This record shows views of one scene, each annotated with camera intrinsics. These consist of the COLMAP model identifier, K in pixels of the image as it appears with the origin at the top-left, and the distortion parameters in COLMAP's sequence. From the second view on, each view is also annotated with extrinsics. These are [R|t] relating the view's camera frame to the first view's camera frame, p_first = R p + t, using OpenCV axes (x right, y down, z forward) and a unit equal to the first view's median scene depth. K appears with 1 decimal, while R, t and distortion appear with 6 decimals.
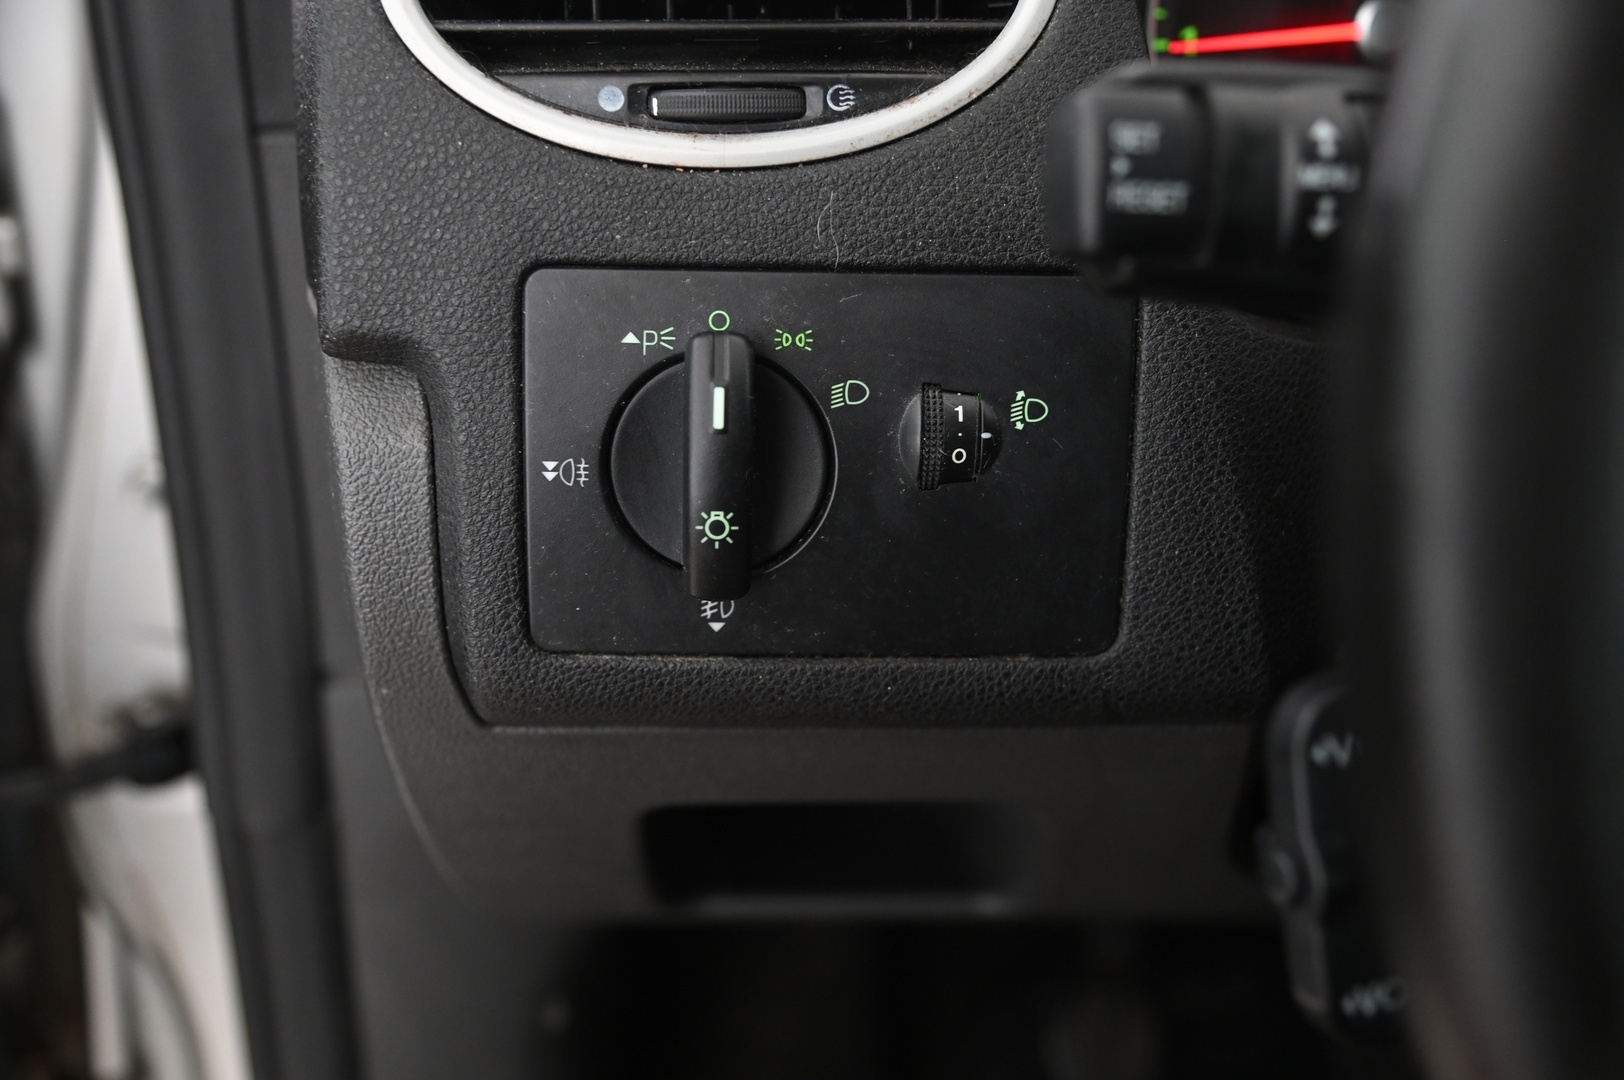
lens RADIAL K [[1827.1, 0, 812.0], [0, 1827.1, 540.0], [0, 0, 1]] dist [0.050802, 0.046992]
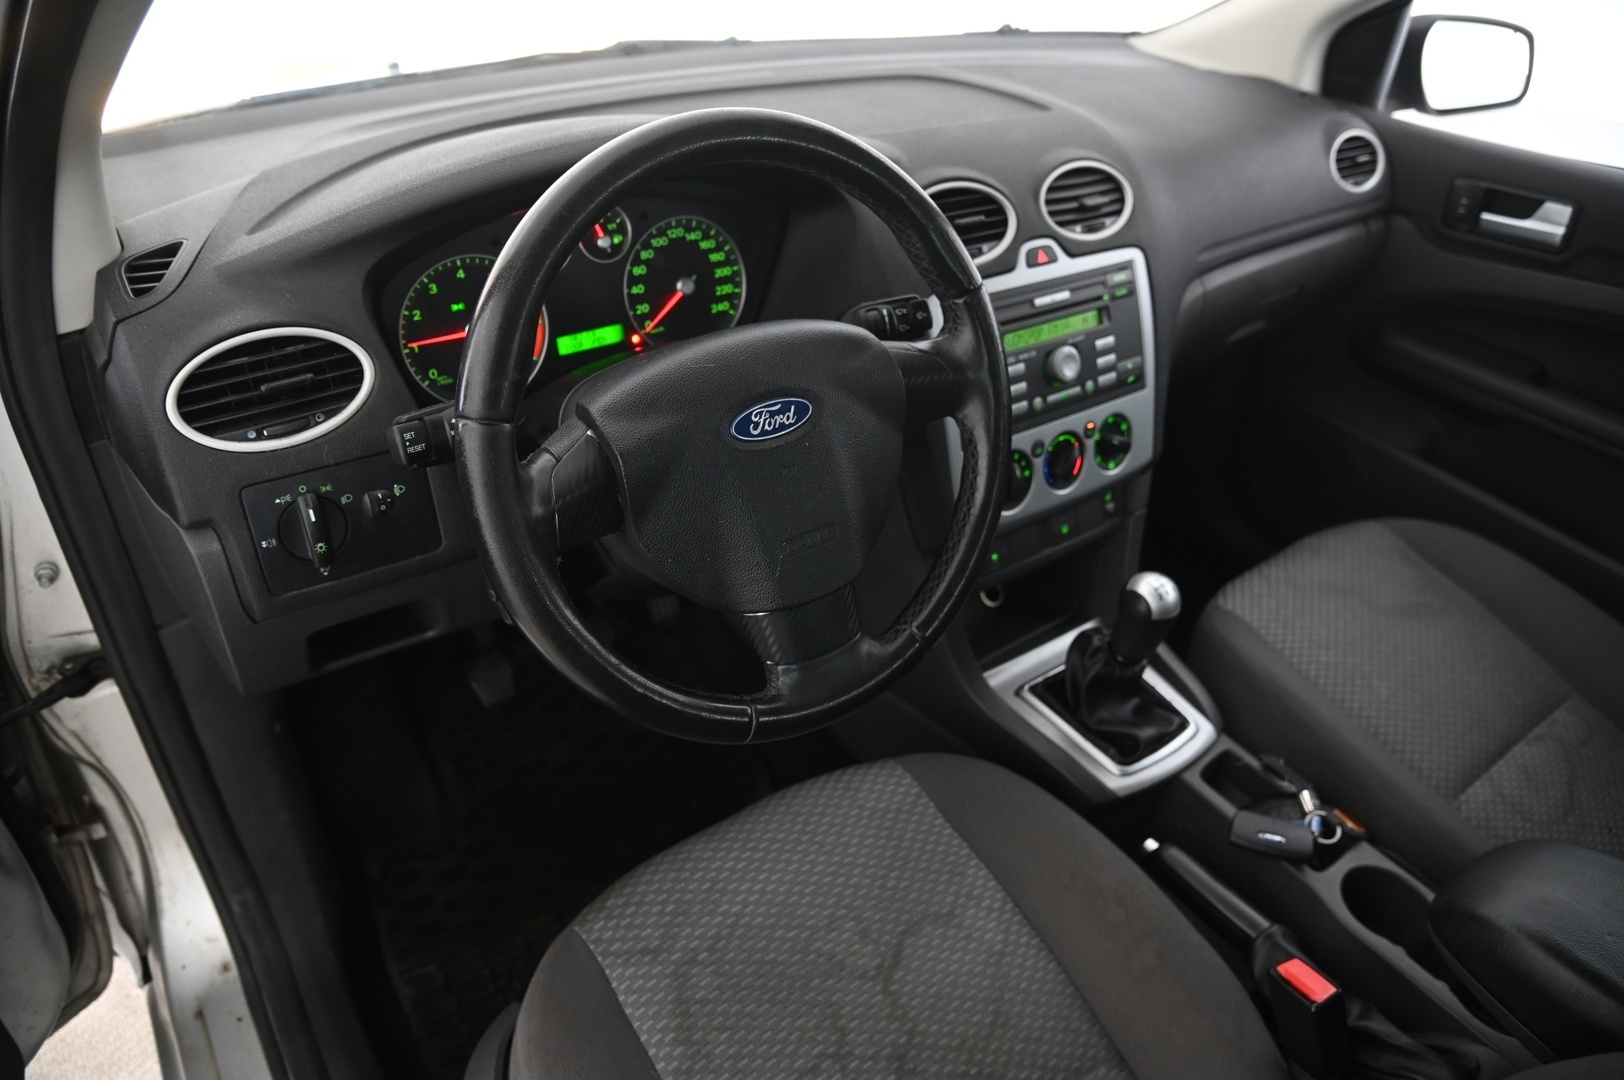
lens RADIAL K [[1087.3, 0, 812.3], [0, 1087.3, 545.9], [0, 0, 1]] dist [-0.129739, 0.068597]
pose [[0.856823, -0.283945, 0.430382, -0.115900], [0.223568, 0.956751, 0.186129, -0.173152], [-0.464619, -0.063260, 0.883248, -1.198203]]
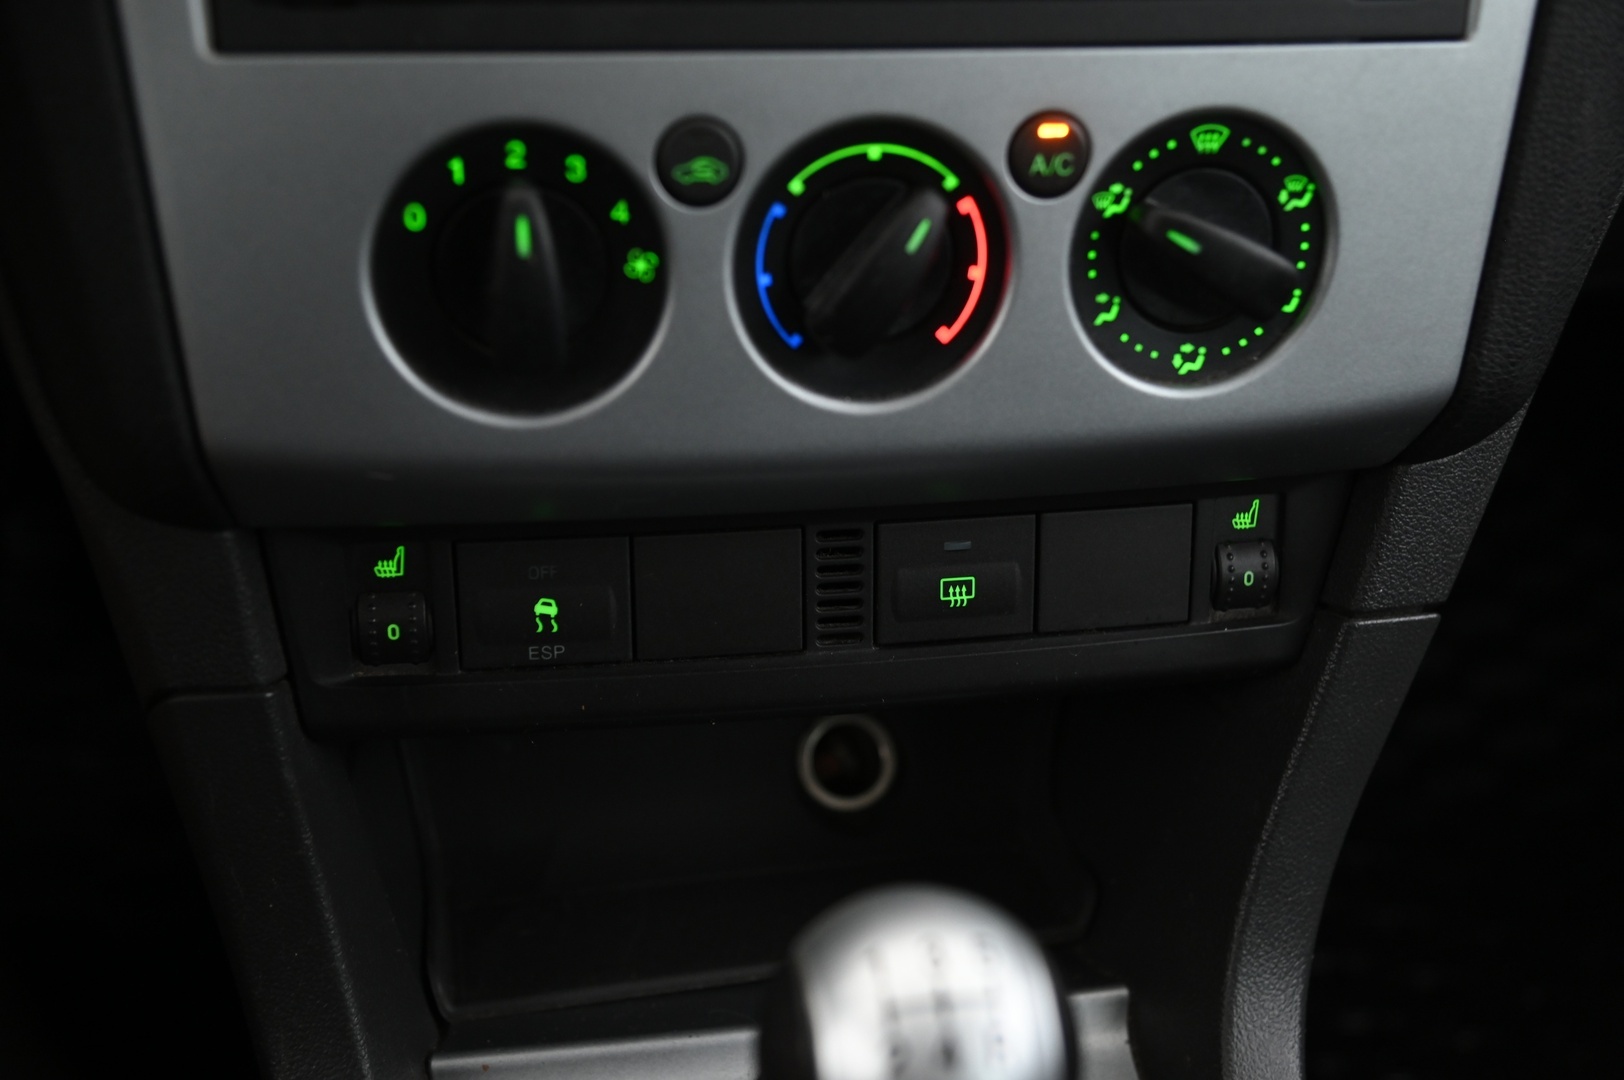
lens RADIAL K [[1827.1, 0, 812.0], [0, 1827.1, 540.0], [0, 0, 1]] dist [0.050802, 0.046992]
pose [[0.994271, -0.030715, 0.102380, 1.650706], [0.014271, 0.987395, 0.157631, 0.295455], [-0.105931, -0.155267, 0.982177, 0.024556]]
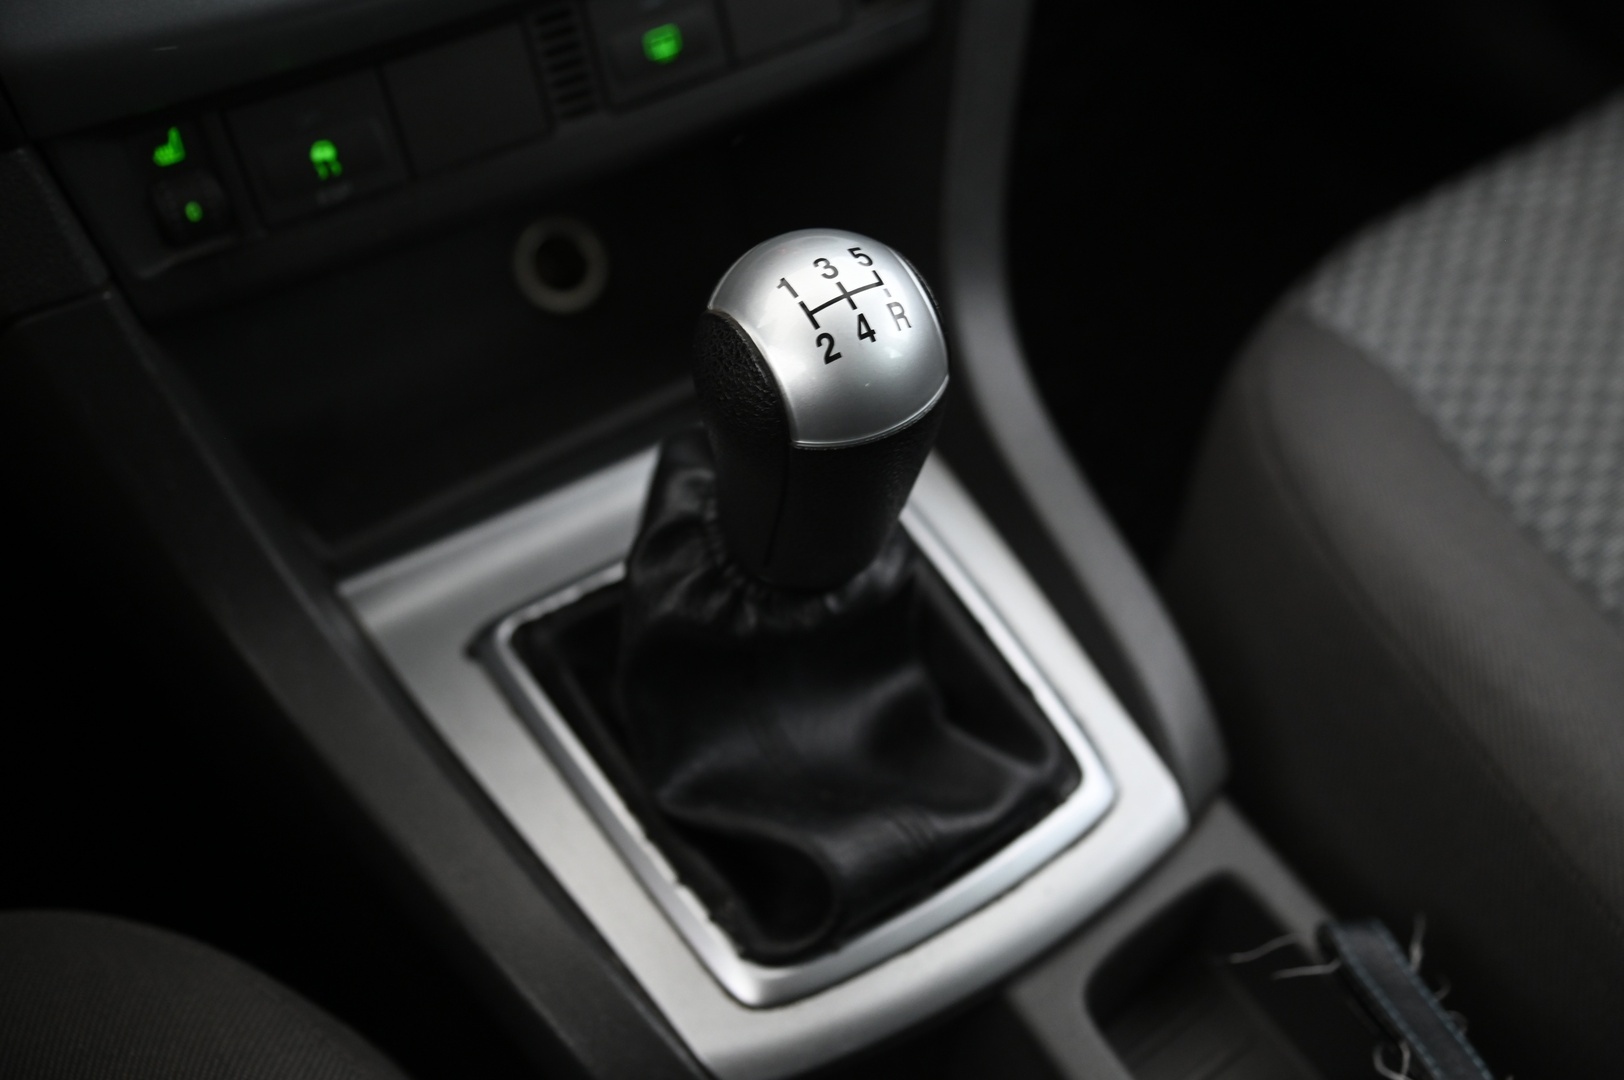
lens RADIAL K [[1827.1, 0, 812.0], [0, 1827.1, 540.0], [0, 0, 1]] dist [0.050802, 0.046992]
pose [[0.873749, -0.371616, 0.313789, 1.390067], [0.234508, 0.887093, 0.397583, 0.331649], [-0.426108, -0.273802, 0.862244, -0.142030]]
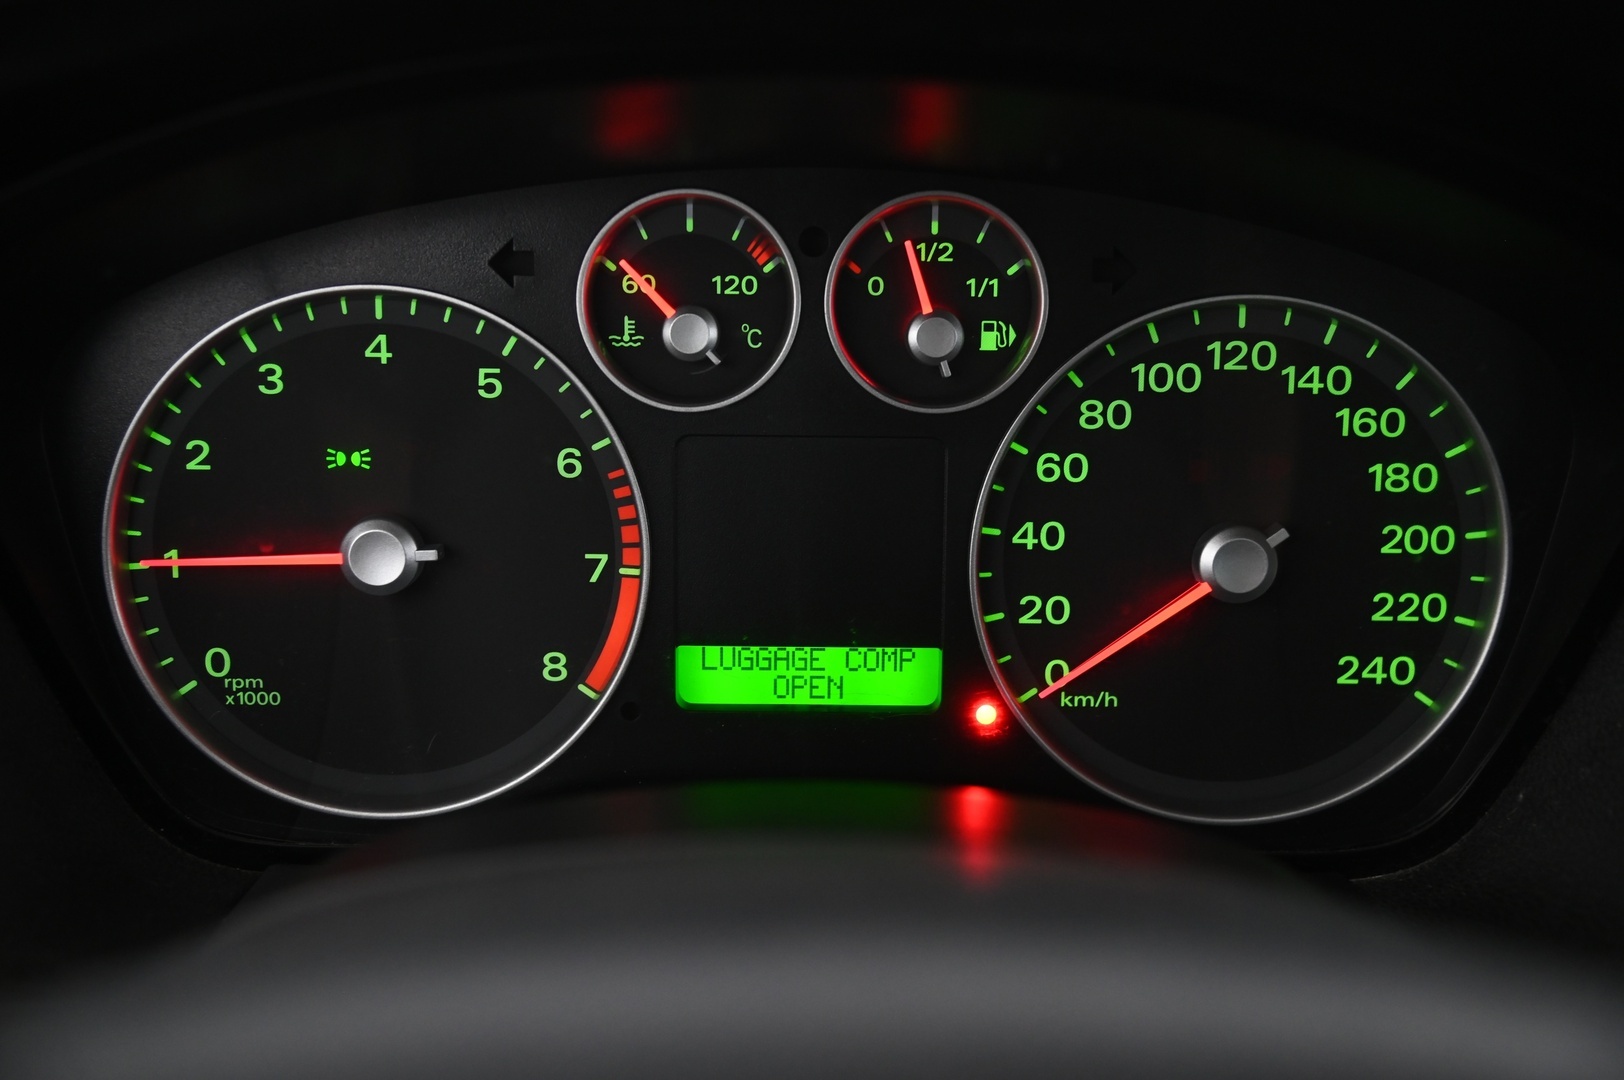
lens RADIAL K [[1827.1, 0, 812.0], [0, 1827.1, 540.0], [0, 0, 1]] dist [0.050802, 0.046992]
pose [[0.997554, 0.013756, -0.068538, 0.749137], [-0.019500, 0.996286, -0.083866, -0.272326], [0.067129, 0.084997, 0.994117, 0.155667]]
